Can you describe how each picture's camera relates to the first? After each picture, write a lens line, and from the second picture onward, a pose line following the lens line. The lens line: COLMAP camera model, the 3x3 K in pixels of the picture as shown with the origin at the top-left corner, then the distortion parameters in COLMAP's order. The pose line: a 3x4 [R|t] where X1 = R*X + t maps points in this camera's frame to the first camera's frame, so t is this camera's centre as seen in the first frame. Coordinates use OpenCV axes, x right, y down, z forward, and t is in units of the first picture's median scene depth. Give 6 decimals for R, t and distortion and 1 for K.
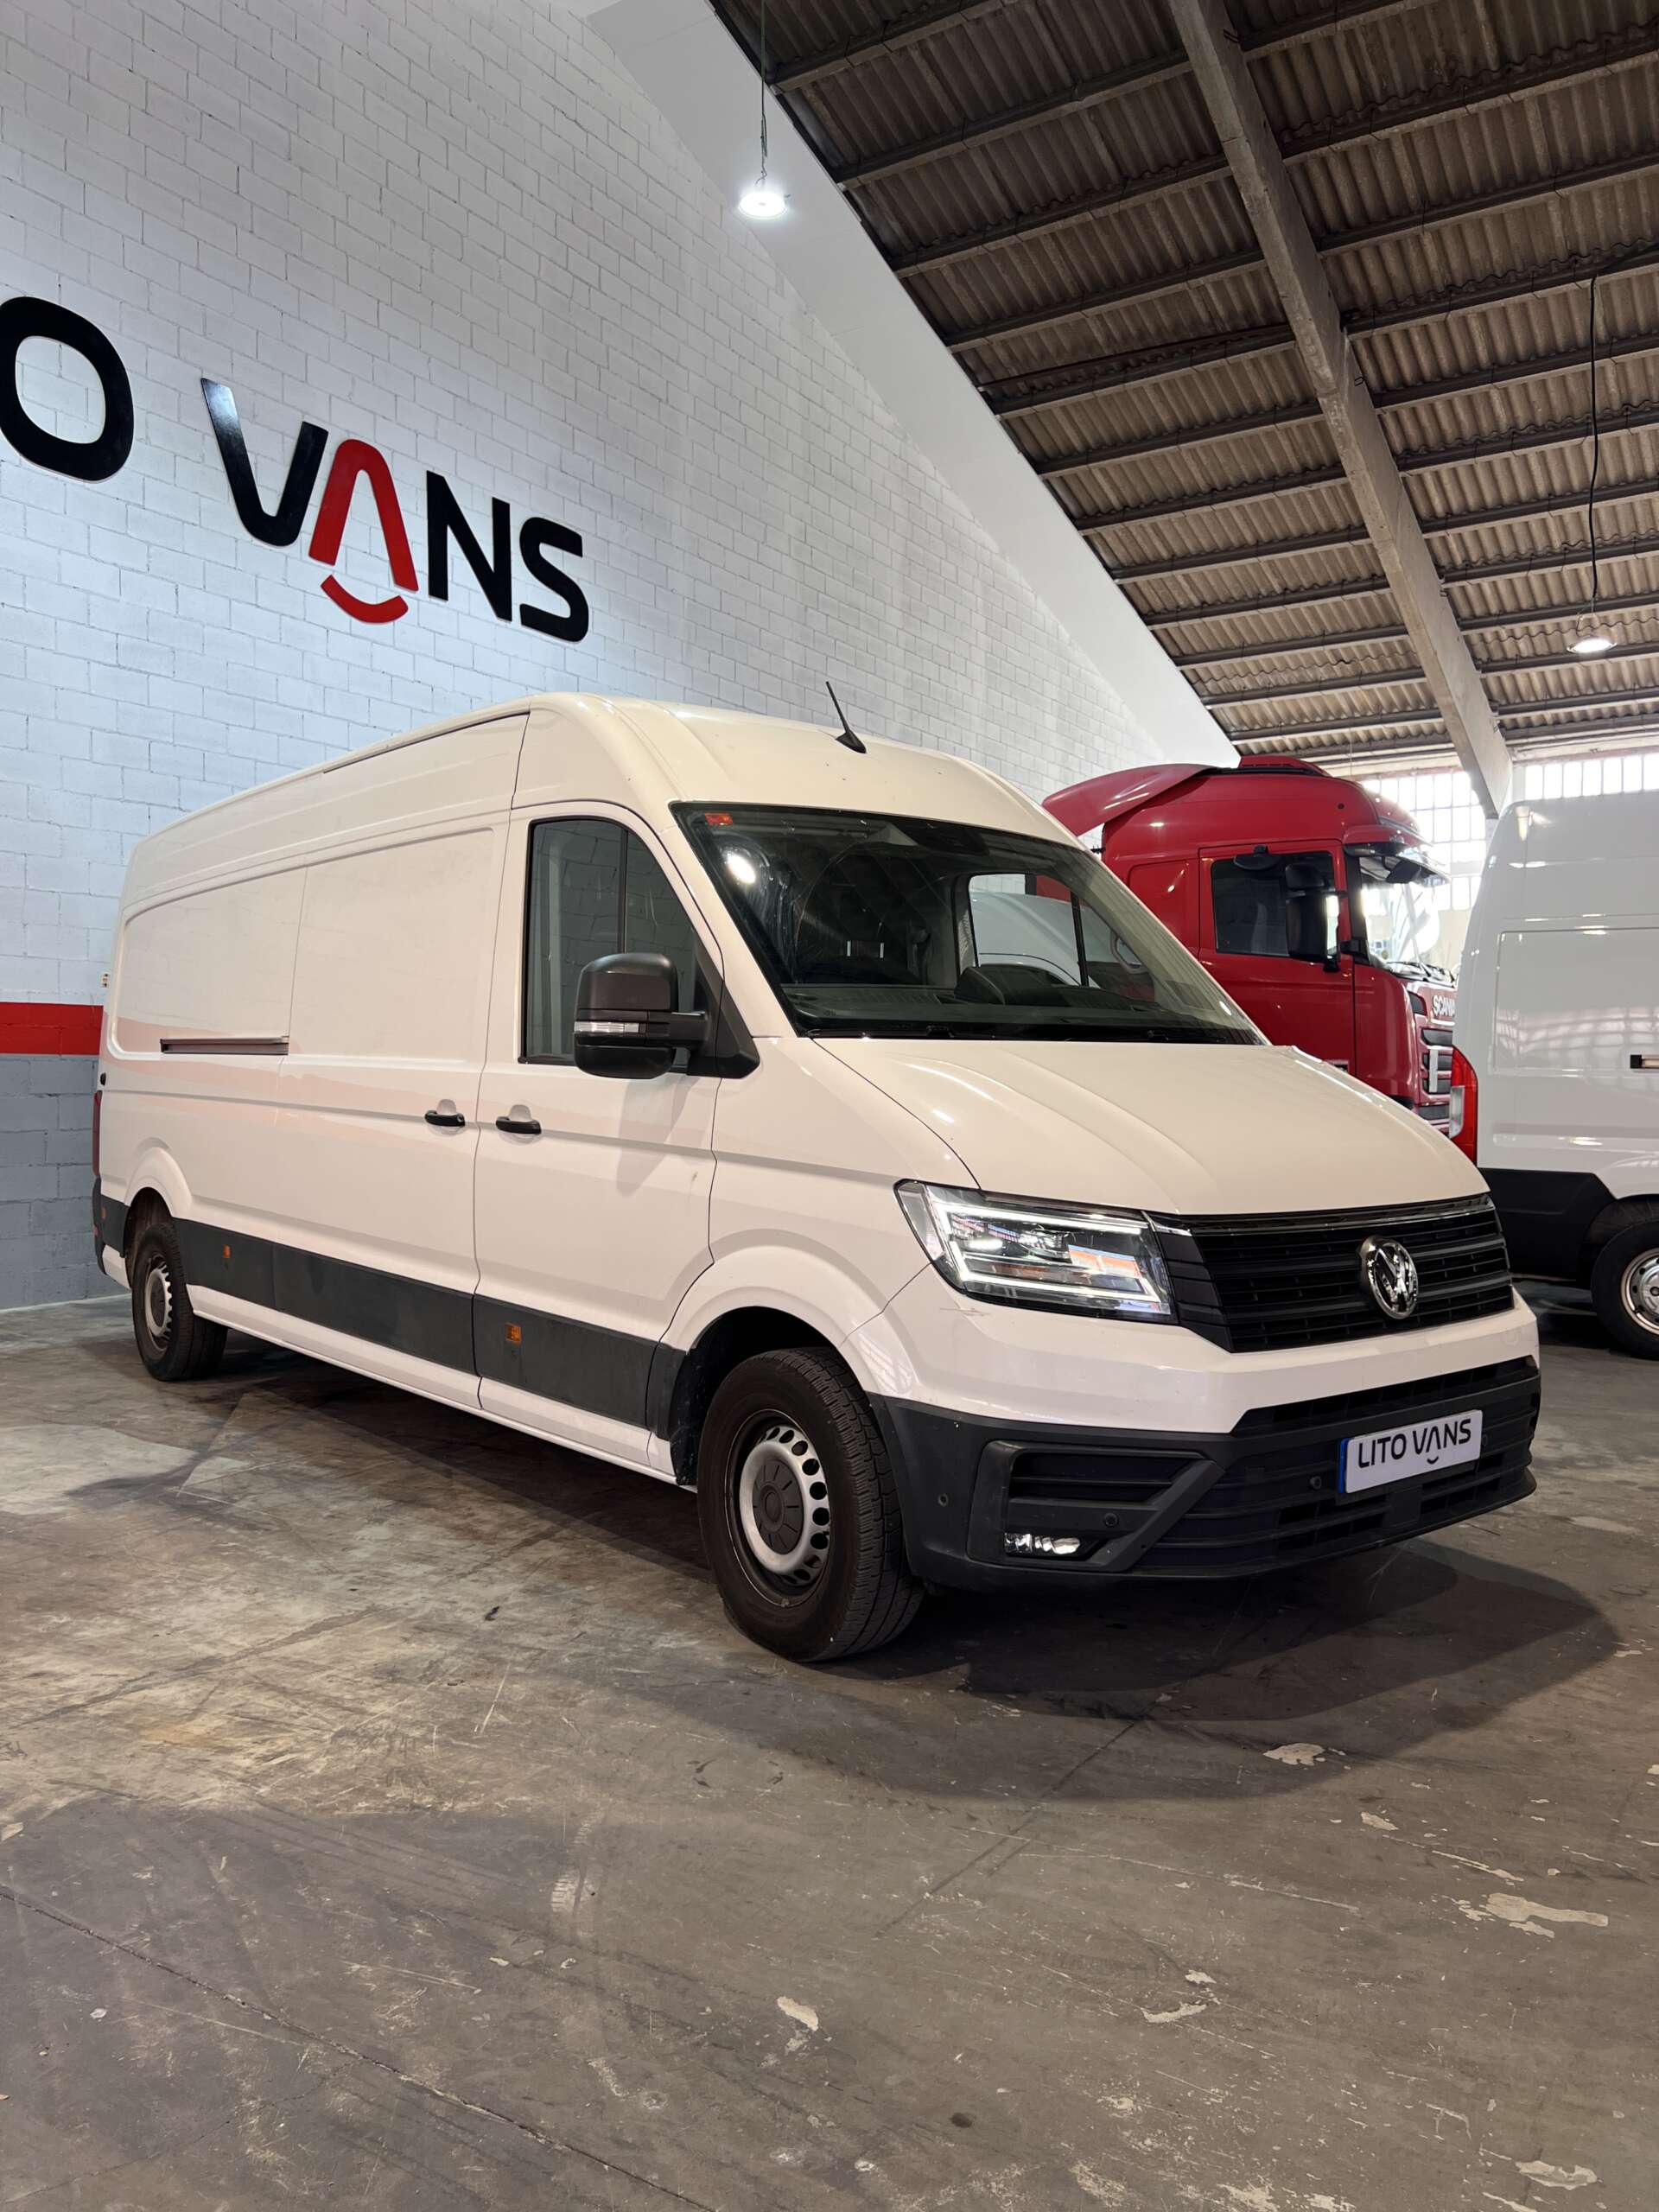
lens RADIAL K [[1666.1, 0, 822.8], [0, 1666.1, 1096.1], [0, 0, 1]] dist [0.041020, -0.044956]
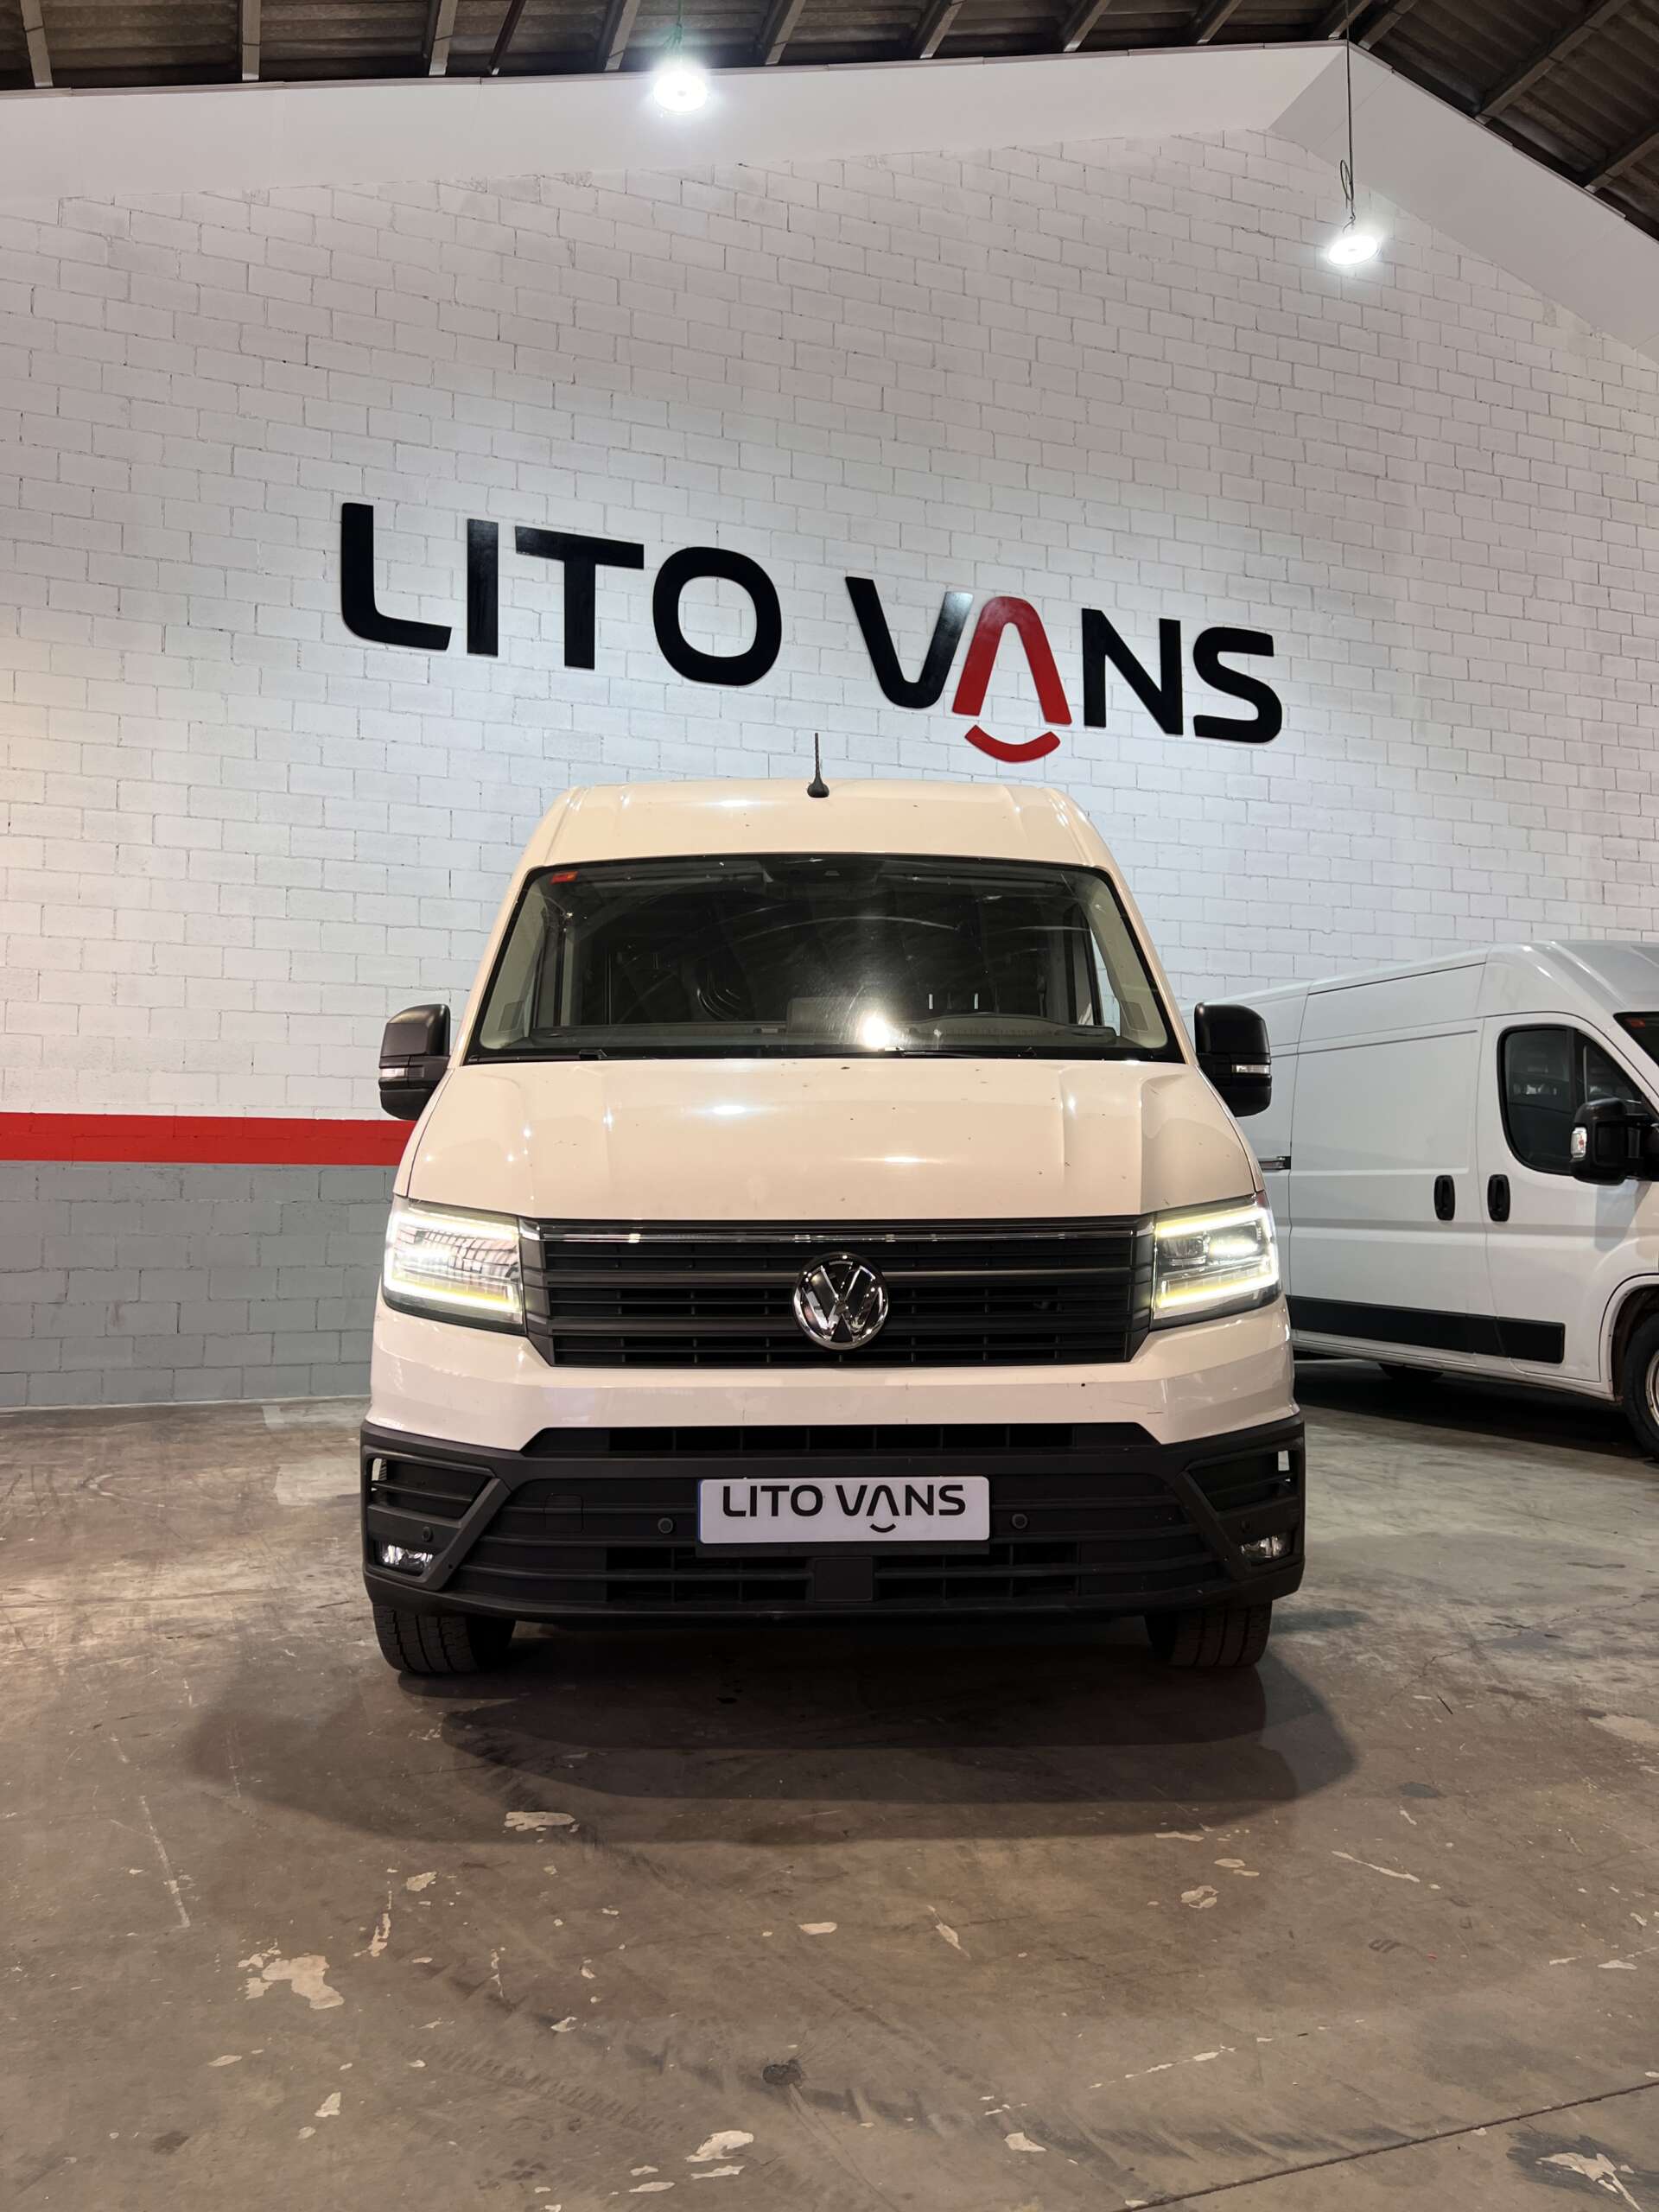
lens RADIAL K [[1666.1, 0, 833.0], [0, 1666.1, 1117.3], [0, 0, 1]] dist [0.041020, -0.044956]
pose [[0.798668, -0.046893, -0.599942, 0.258838], [-0.000071, 0.996952, -0.078018, 0.024982], [0.601772, 0.062353, 0.796230, 0.099753]]
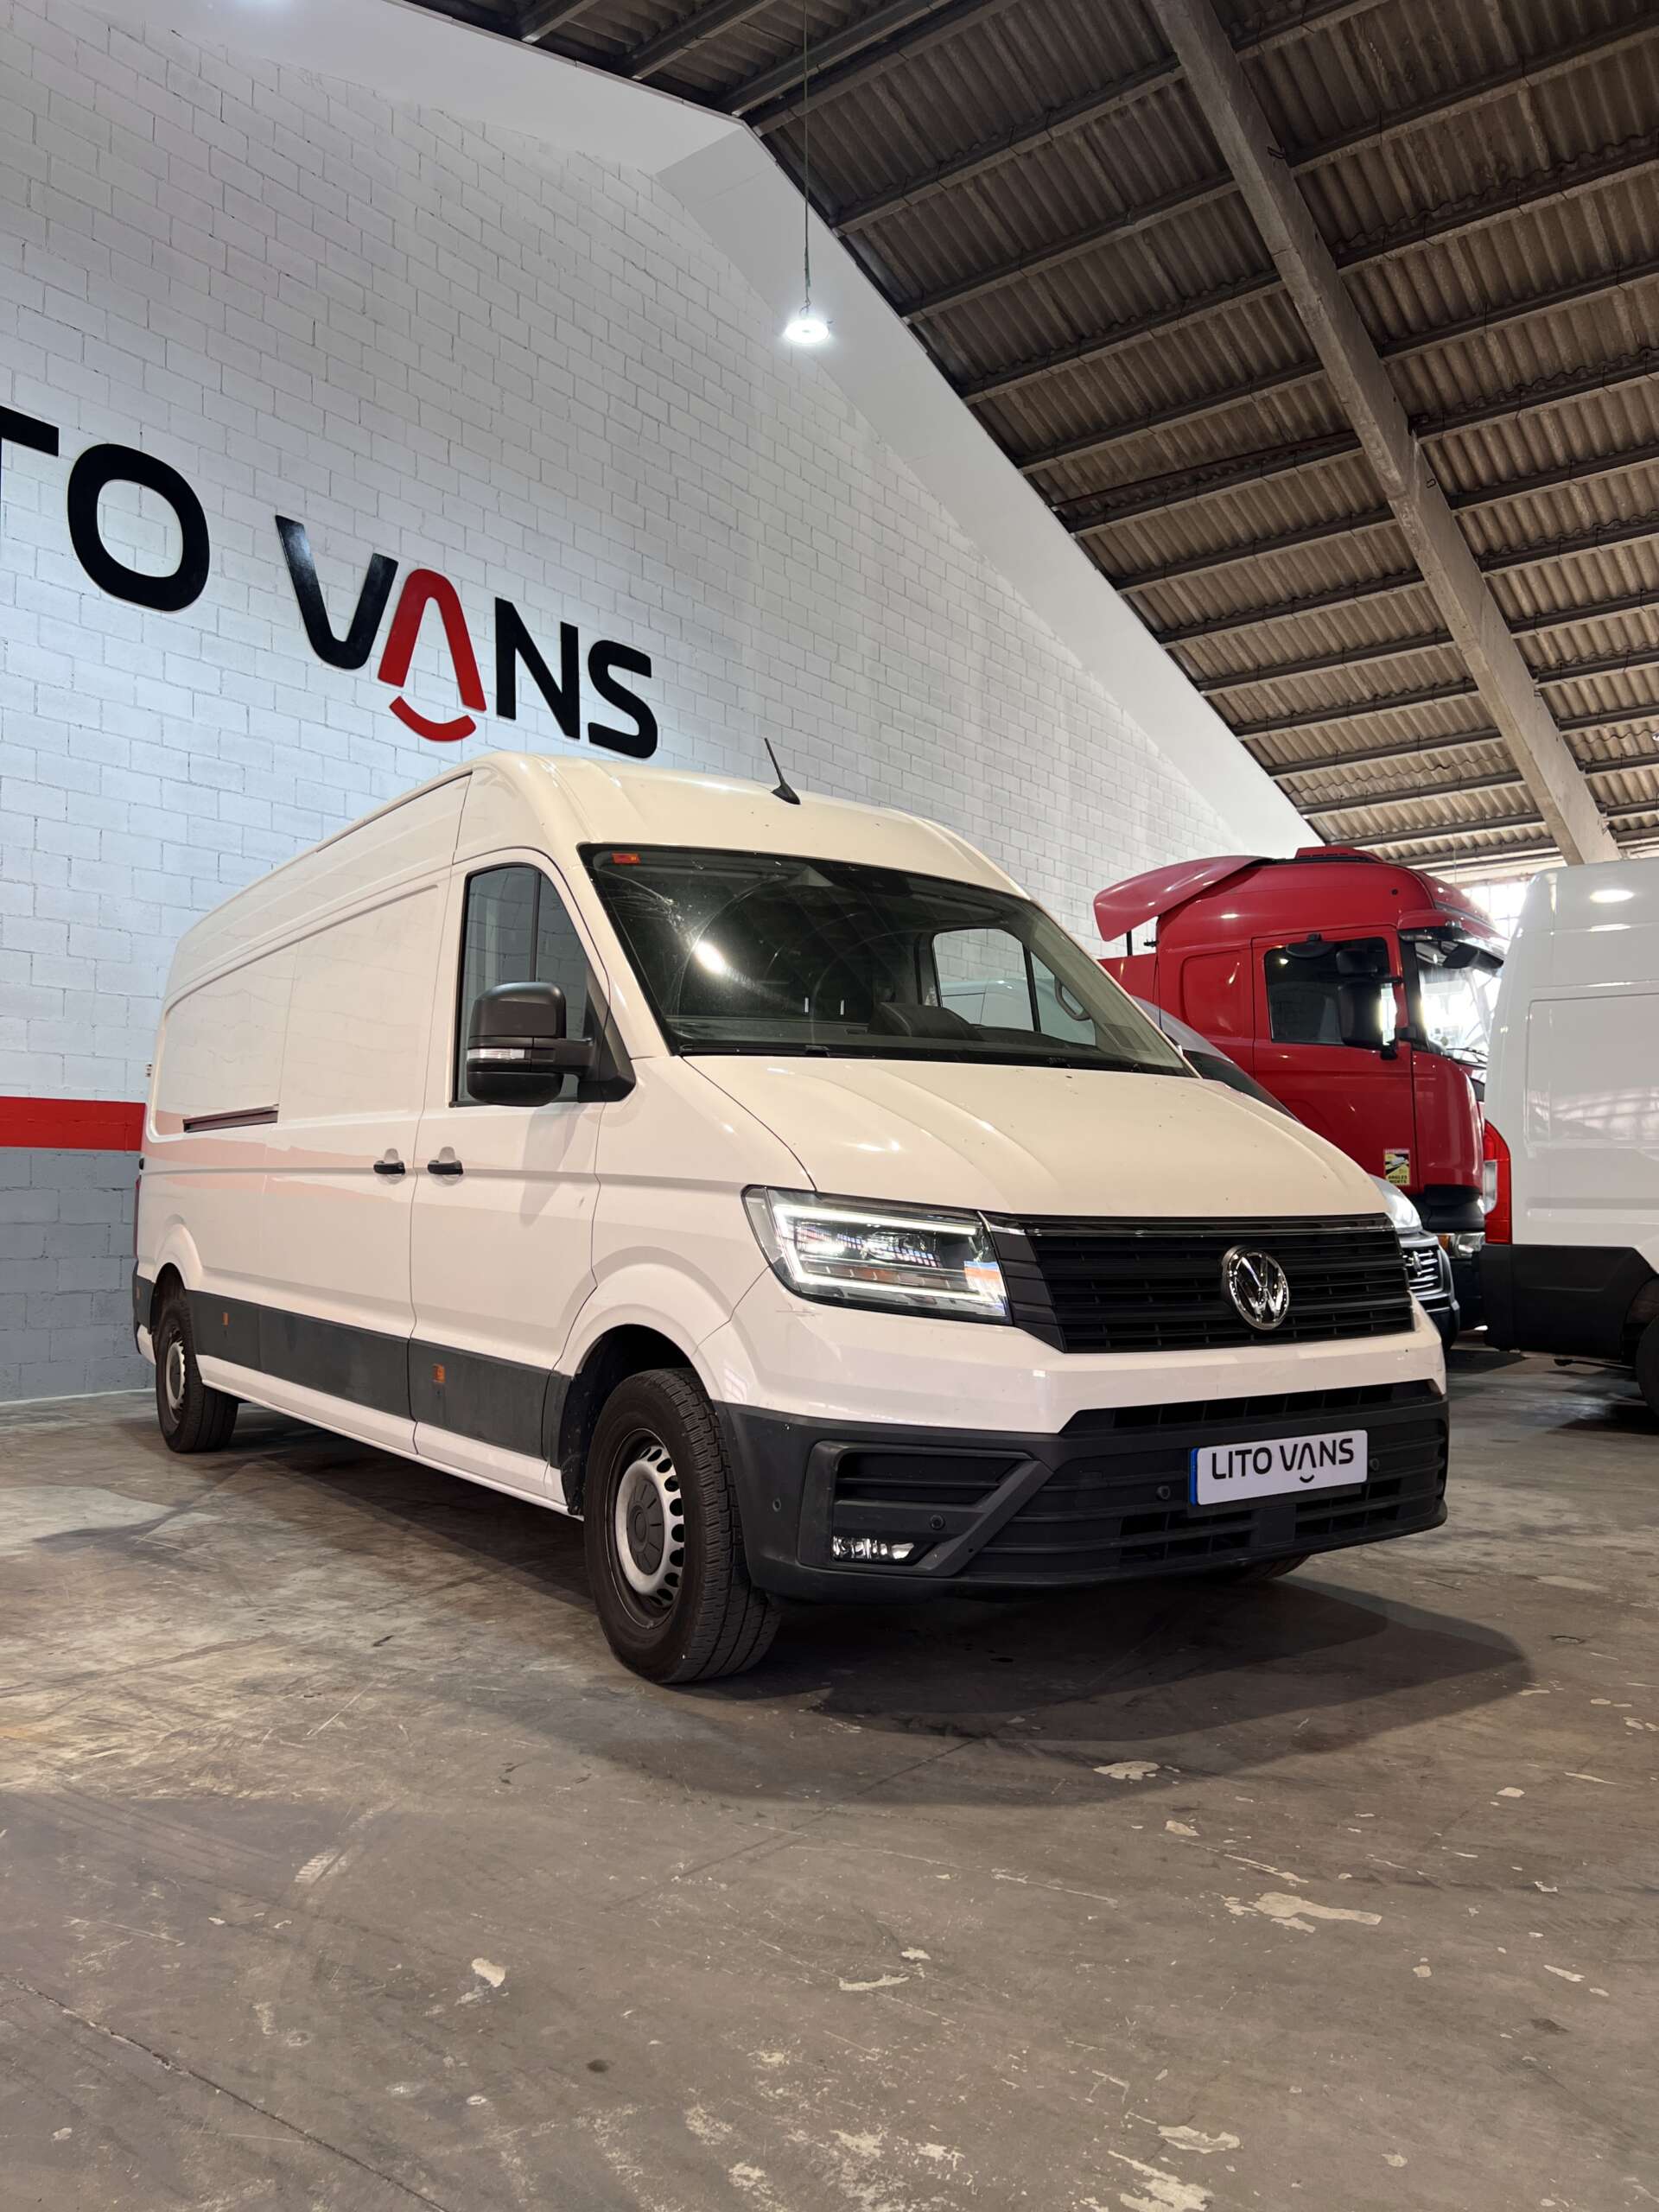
lens RADIAL K [[1666.1, 0, 820.6], [0, 1666.1, 1119.5], [0, 0, 1]] dist [0.041020, -0.044956]
pose [[0.996343, -0.010868, -0.084755, 0.052152], [0.005203, 0.997754, -0.066775, 0.022825], [0.085290, 0.066090, 0.994162, 0.002137]]
